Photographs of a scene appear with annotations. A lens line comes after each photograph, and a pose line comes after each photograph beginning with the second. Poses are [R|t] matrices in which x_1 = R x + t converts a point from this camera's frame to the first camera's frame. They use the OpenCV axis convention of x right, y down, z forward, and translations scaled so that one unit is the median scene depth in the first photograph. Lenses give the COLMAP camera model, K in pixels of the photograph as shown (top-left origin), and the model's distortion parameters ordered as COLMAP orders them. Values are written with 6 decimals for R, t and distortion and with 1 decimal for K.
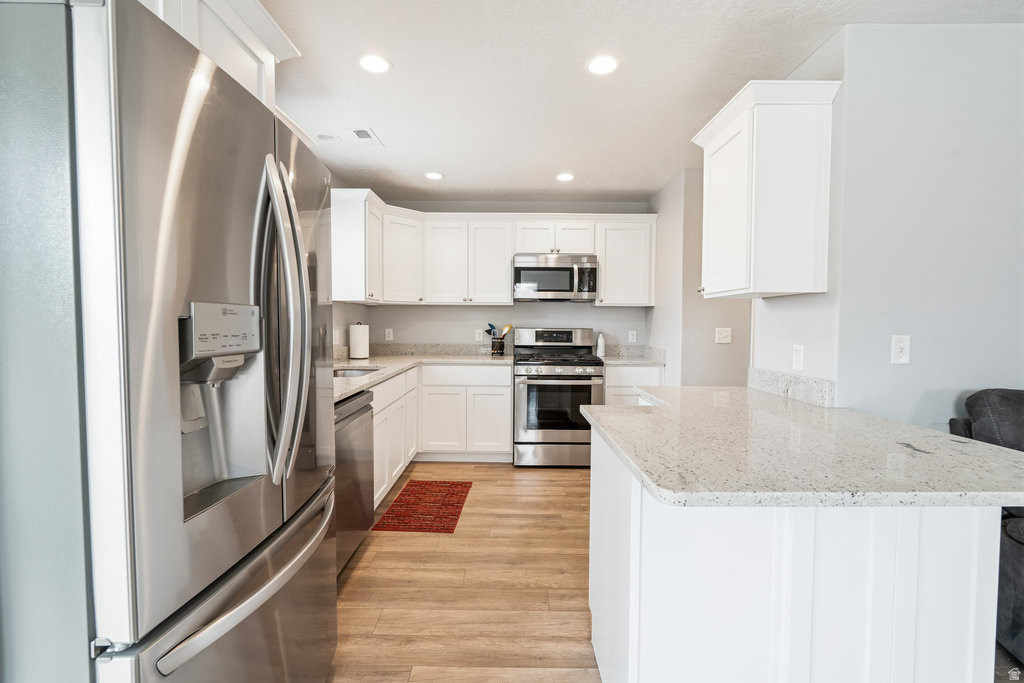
lens RADIAL K [[453.2, 0, 512.8], [0, 453.2, 343.8], [0, 0, 1]] dist [-0.000475, -0.000084]
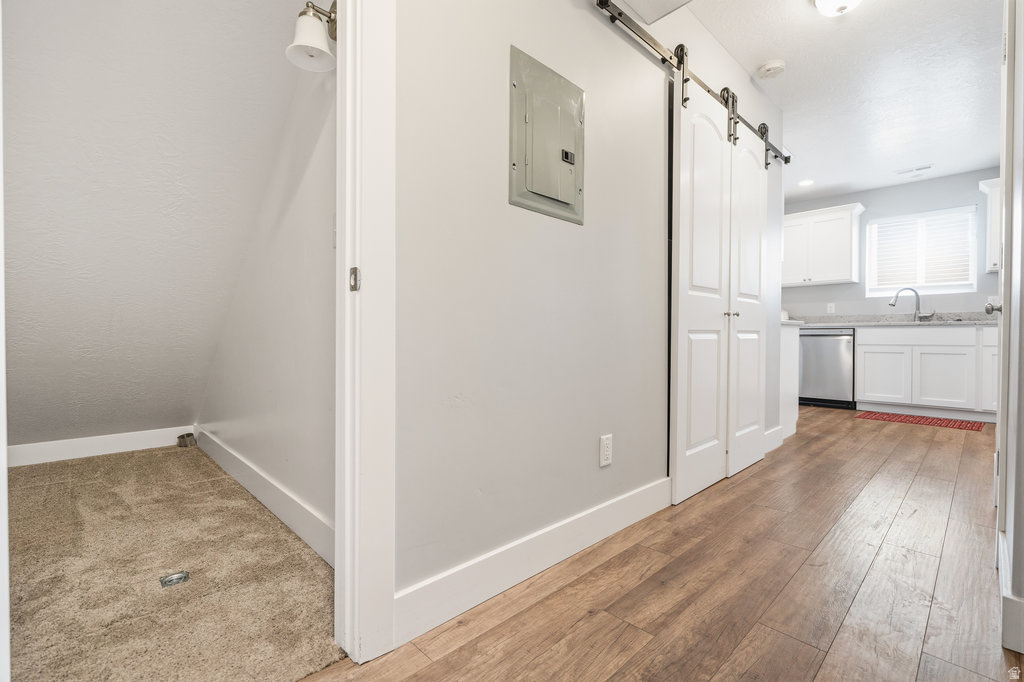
lens RADIAL K [[453.2, 0, 512.8], [0, 453.2, 343.3], [0, 0, 1]] dist [-0.000475, -0.000084]
pose [[-0.717024, -0.000218, -0.697049, 1.686110], [-0.040931, 0.998288, 0.041792, 0.121827], [0.695846, 0.058497, -0.715805, 1.155896]]
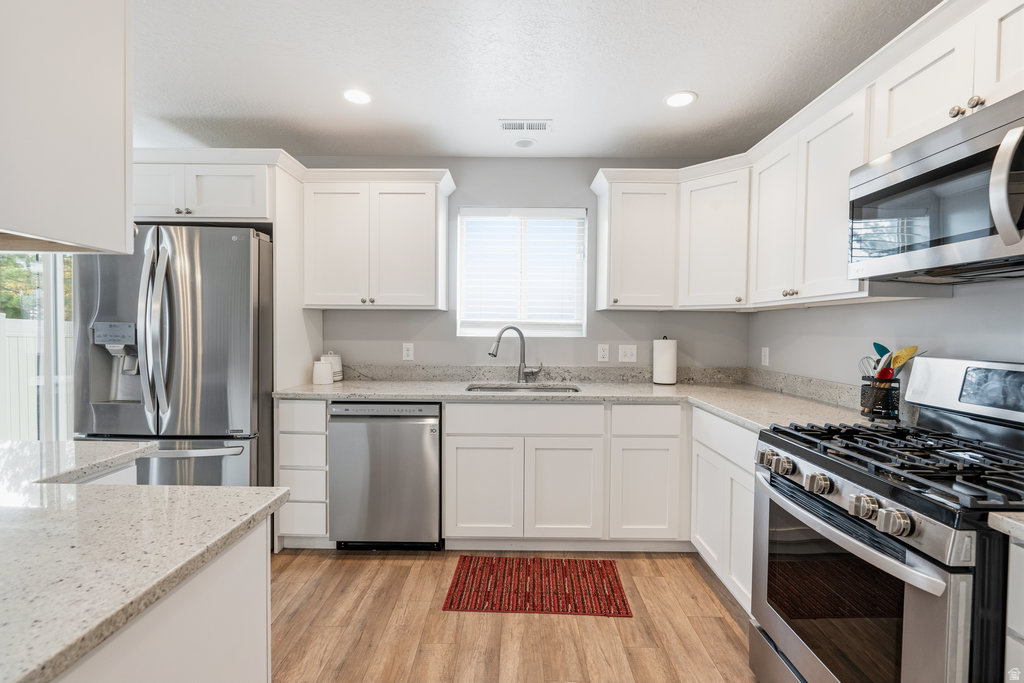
lens RADIAL K [[453.2, 0, 512.8], [0, 453.2, 343.8], [0, 0, 1]] dist [-0.000475, -0.000084]
pose [[0.001510, 0.020569, -0.999787, 0.553070], [-0.058494, 0.998078, 0.020445, -0.046240], [0.998287, 0.058450, 0.002710, 0.971824]]
